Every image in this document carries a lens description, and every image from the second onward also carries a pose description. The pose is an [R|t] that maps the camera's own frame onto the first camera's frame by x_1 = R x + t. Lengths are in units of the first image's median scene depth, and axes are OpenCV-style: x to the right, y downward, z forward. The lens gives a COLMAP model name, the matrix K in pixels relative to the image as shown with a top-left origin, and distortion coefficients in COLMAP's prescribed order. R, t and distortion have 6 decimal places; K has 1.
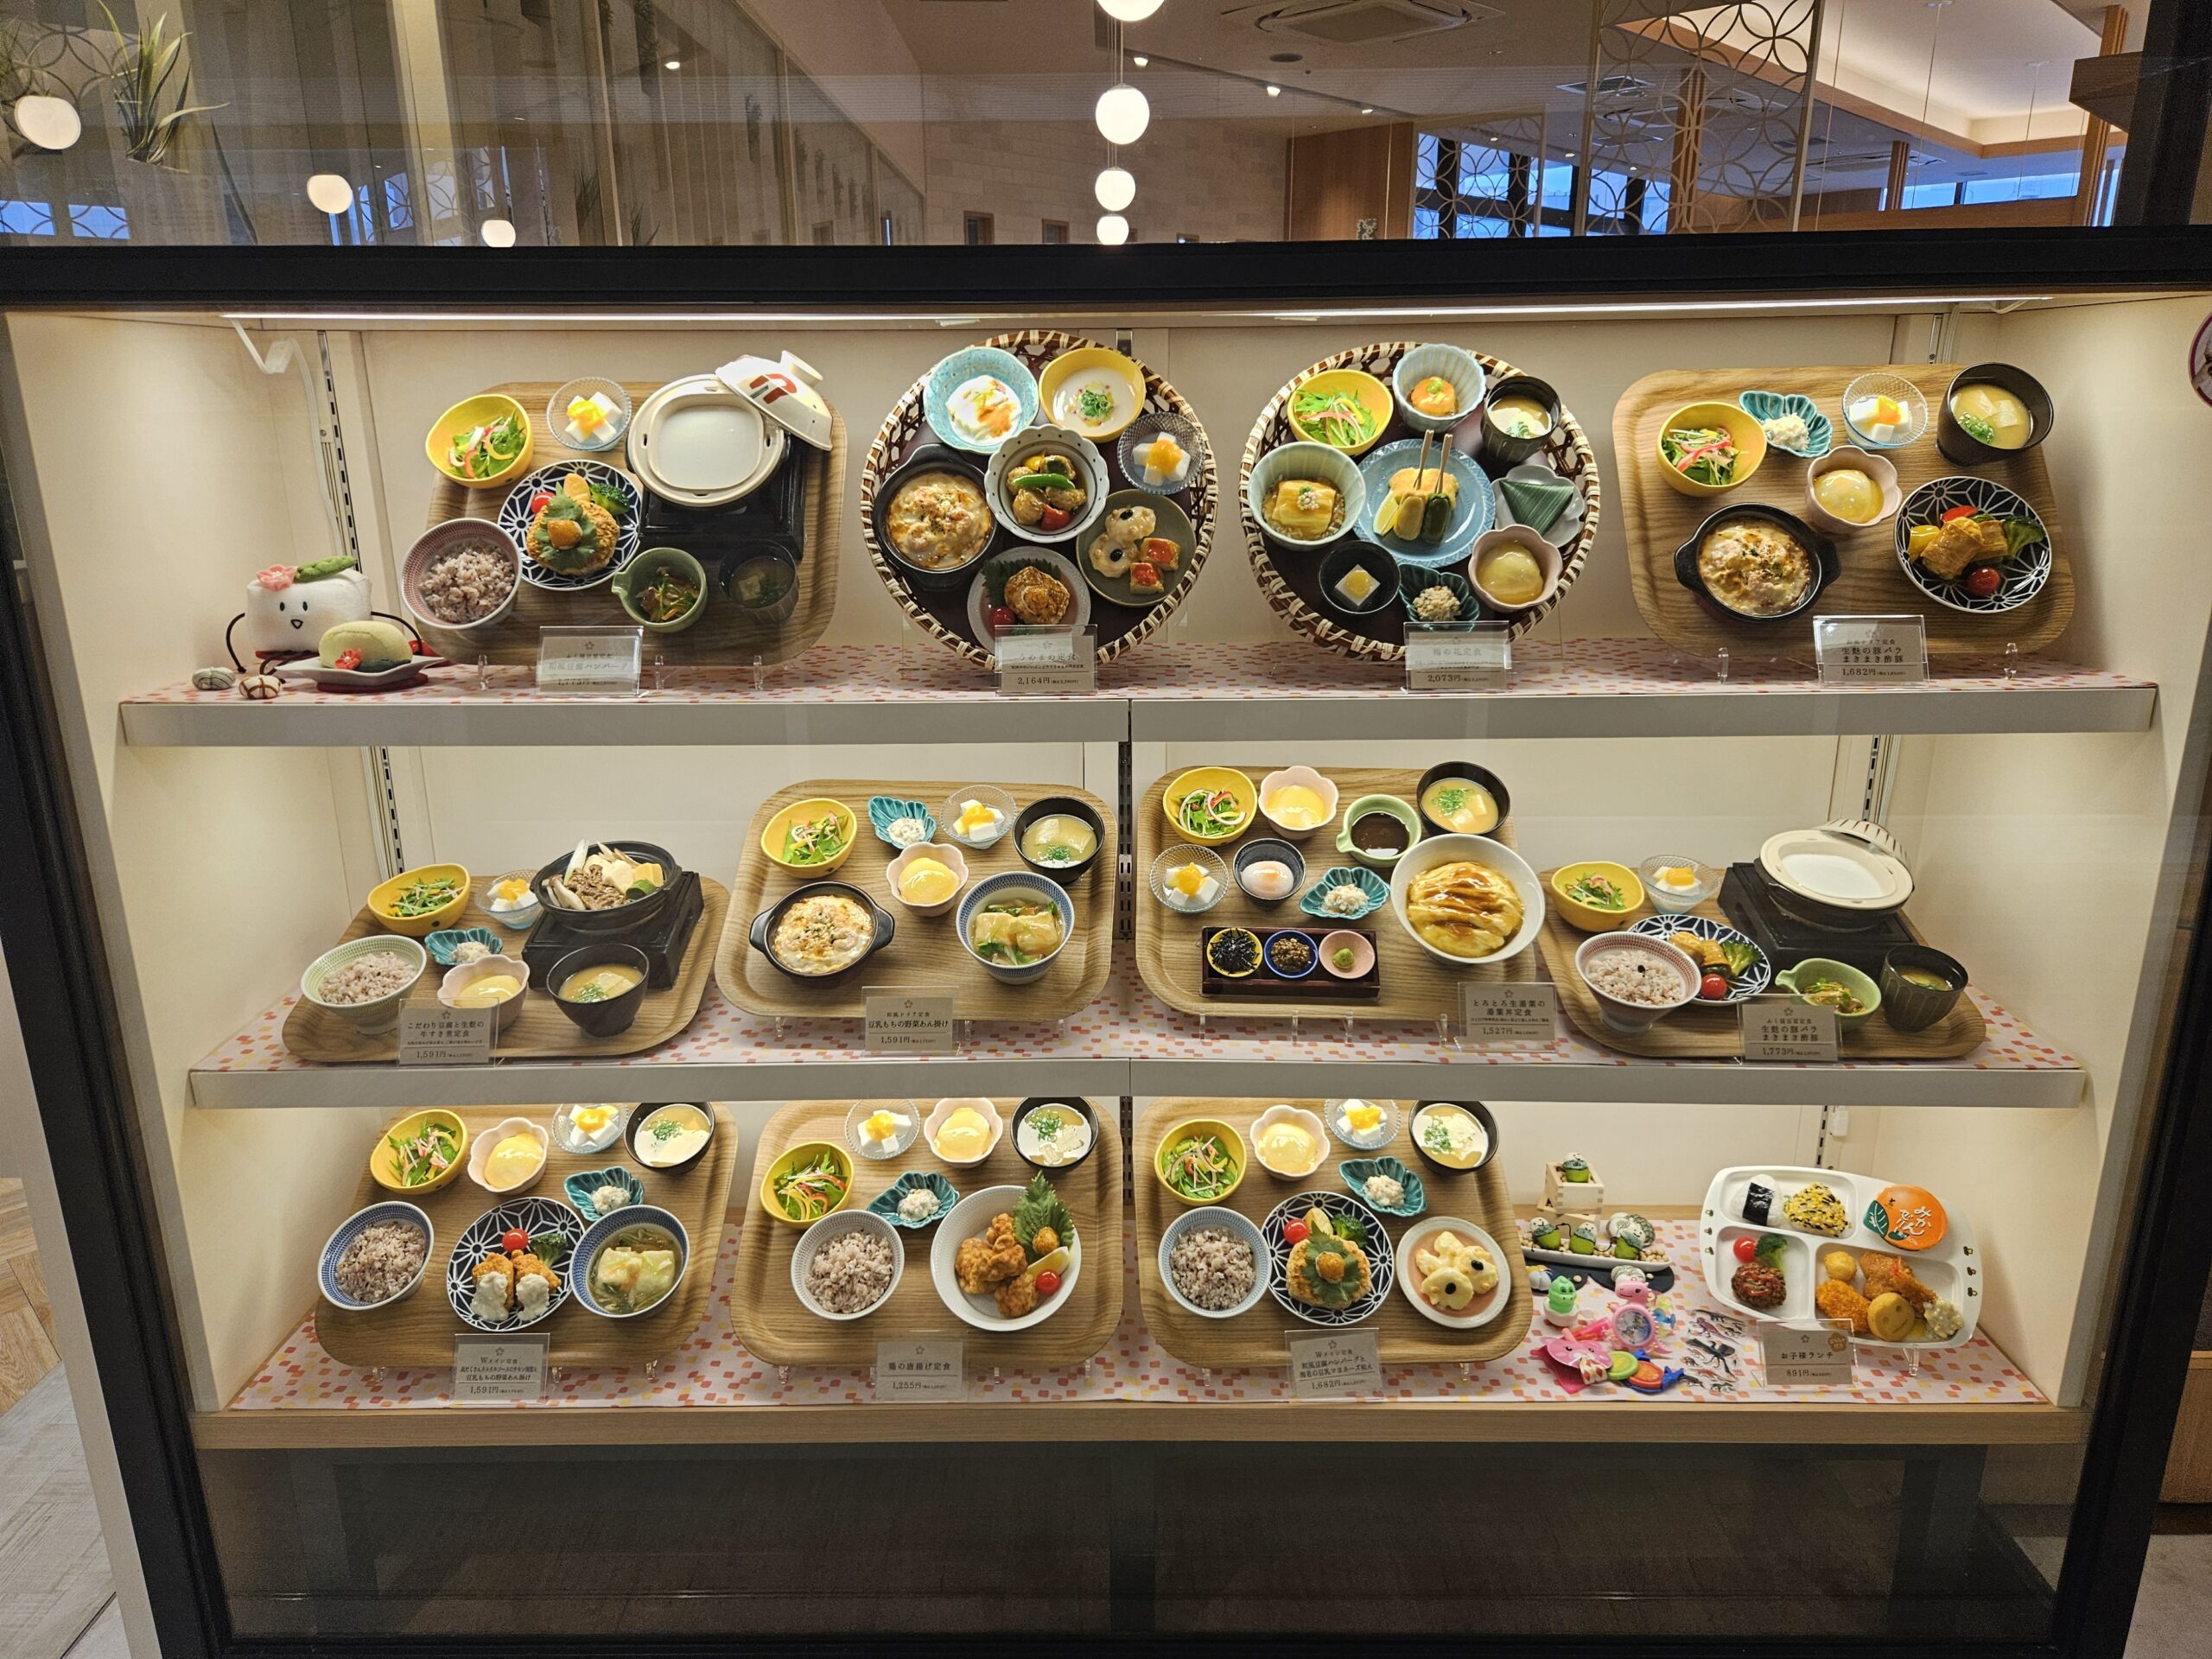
lens RADIAL K [[1489.1, 0, 1106.0], [0, 1489.1, 829.5], [0, 0, 1]] dist [0.026874, -0.000059]
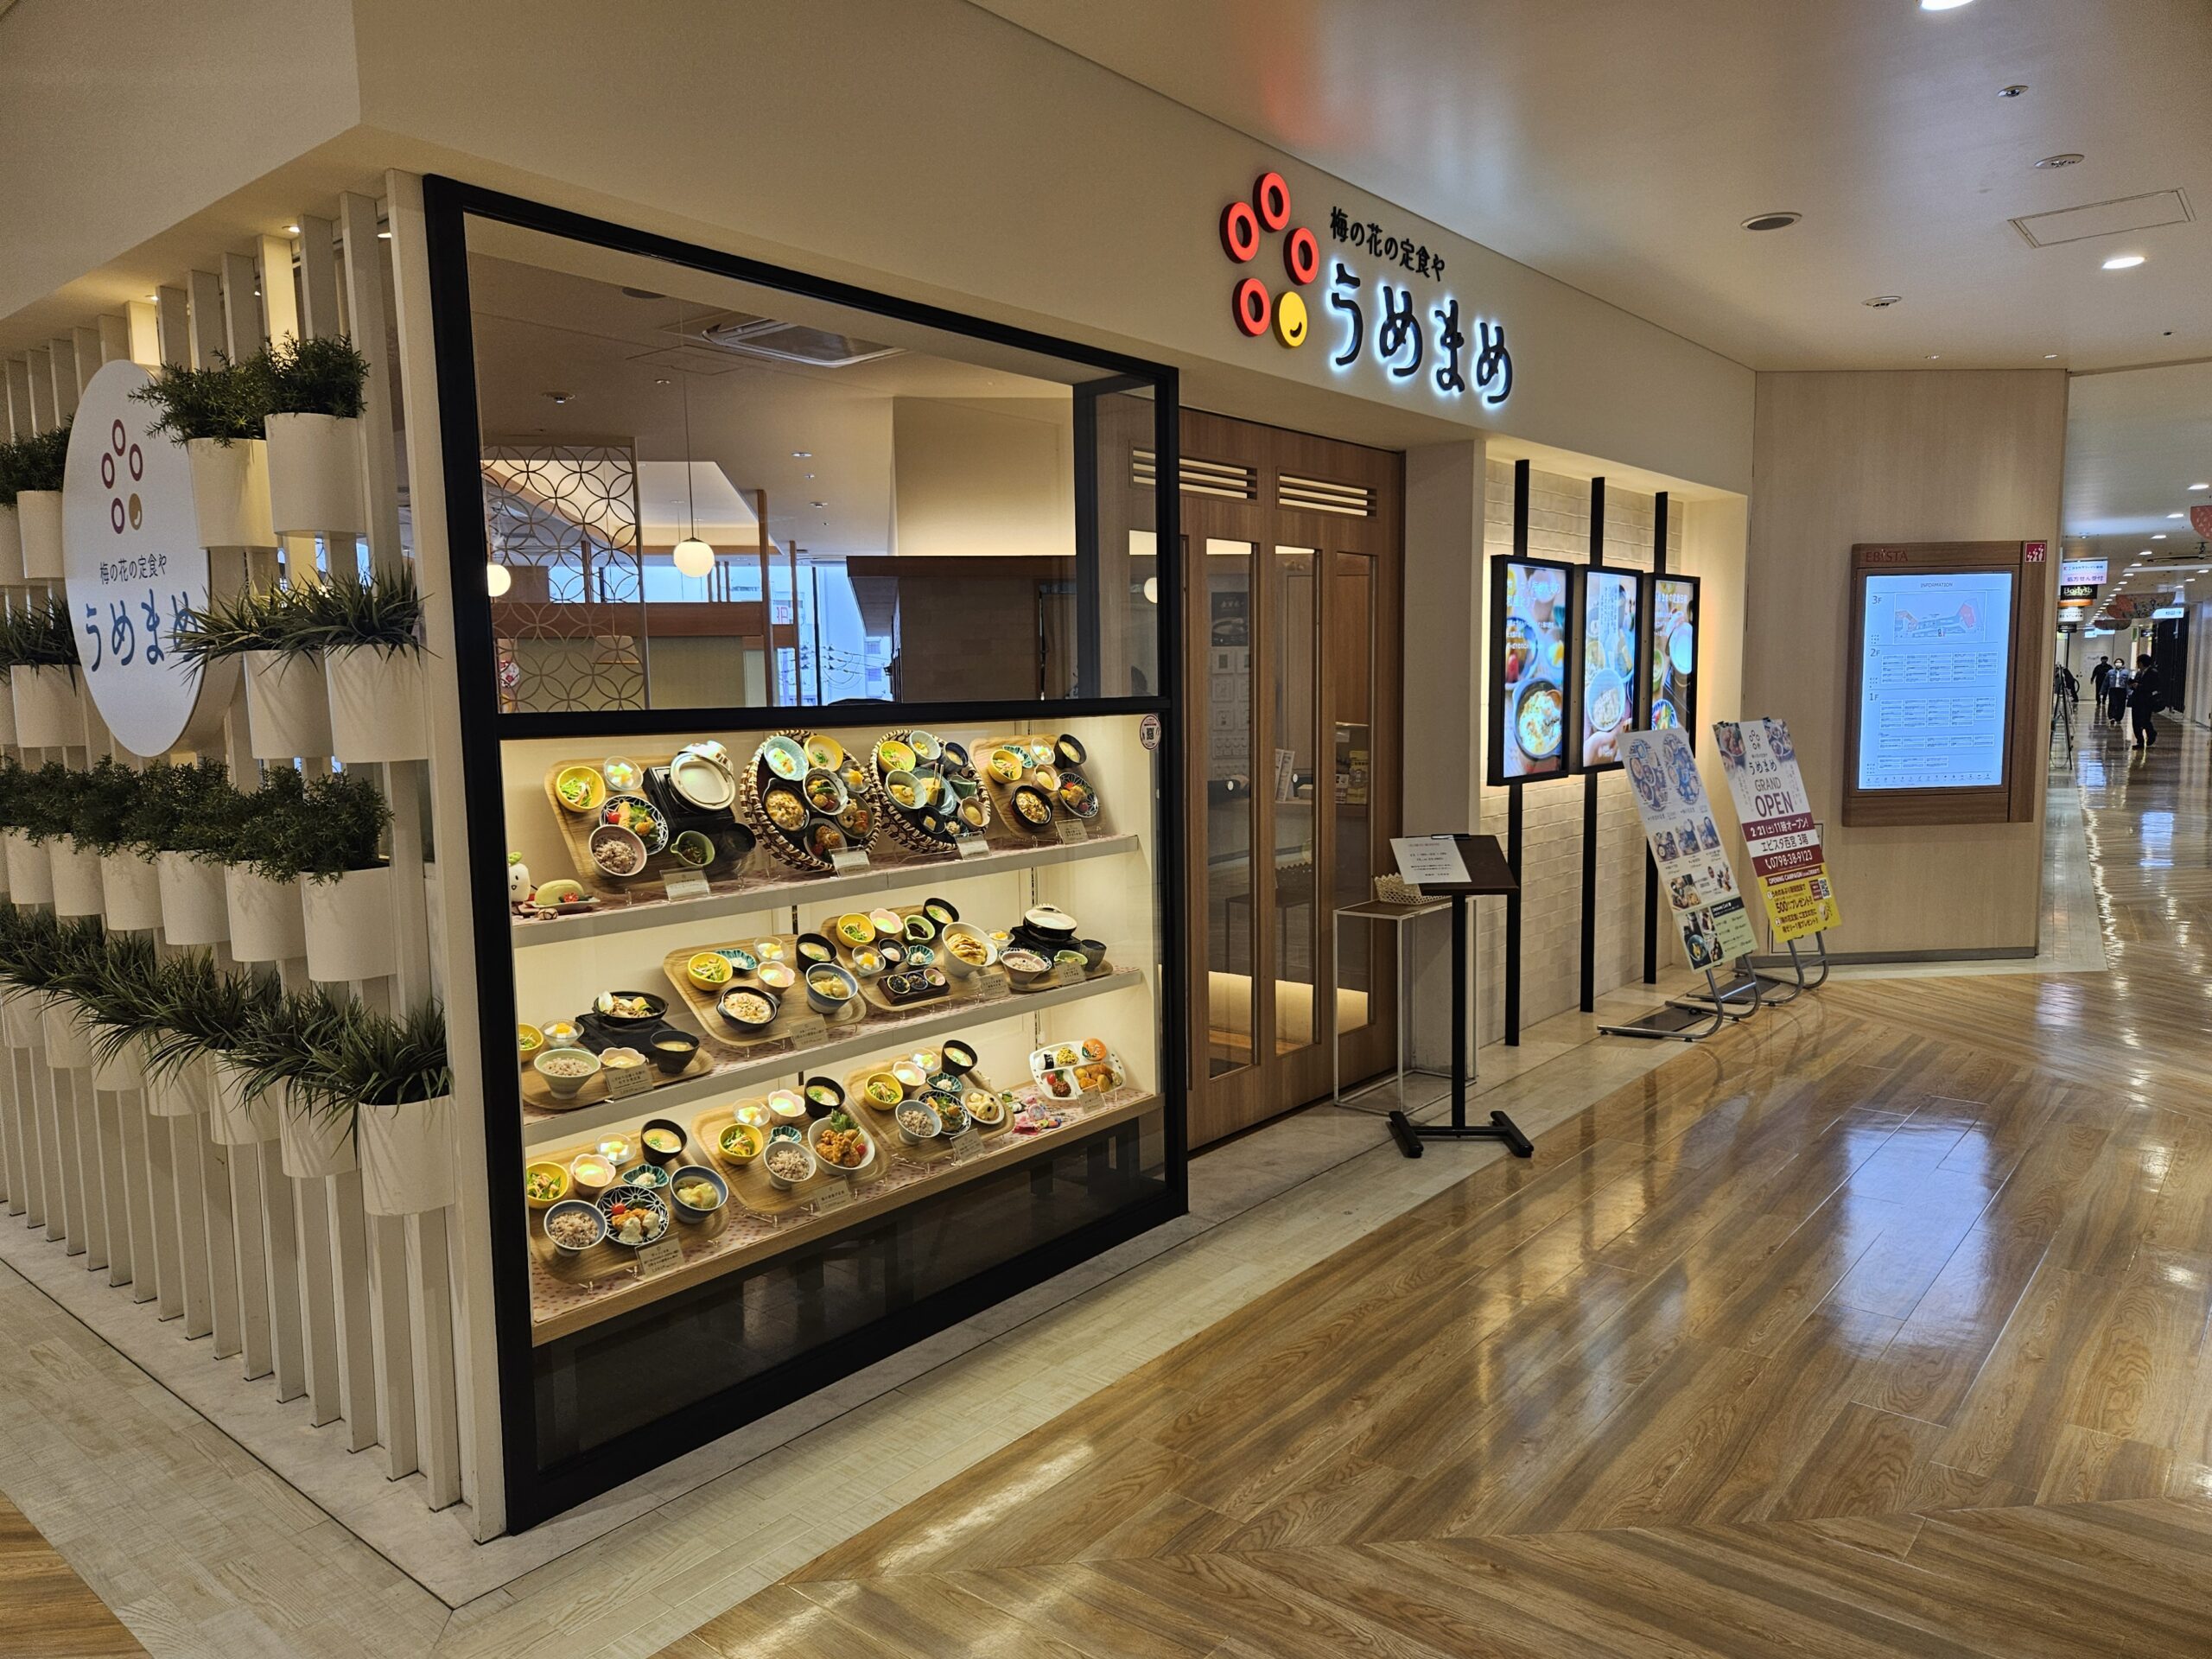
lens RADIAL K [[1489.1, 0, 1106.0], [0, 1489.1, 829.5], [0, 0, 1]] dist [0.026874, -0.000059]
pose [[0.624307, -0.075547, 0.777517, -1.507698], [0.229506, 0.969126, -0.090117, 0.134485], [-0.746704, 0.234706, 0.622371, -0.746393]]
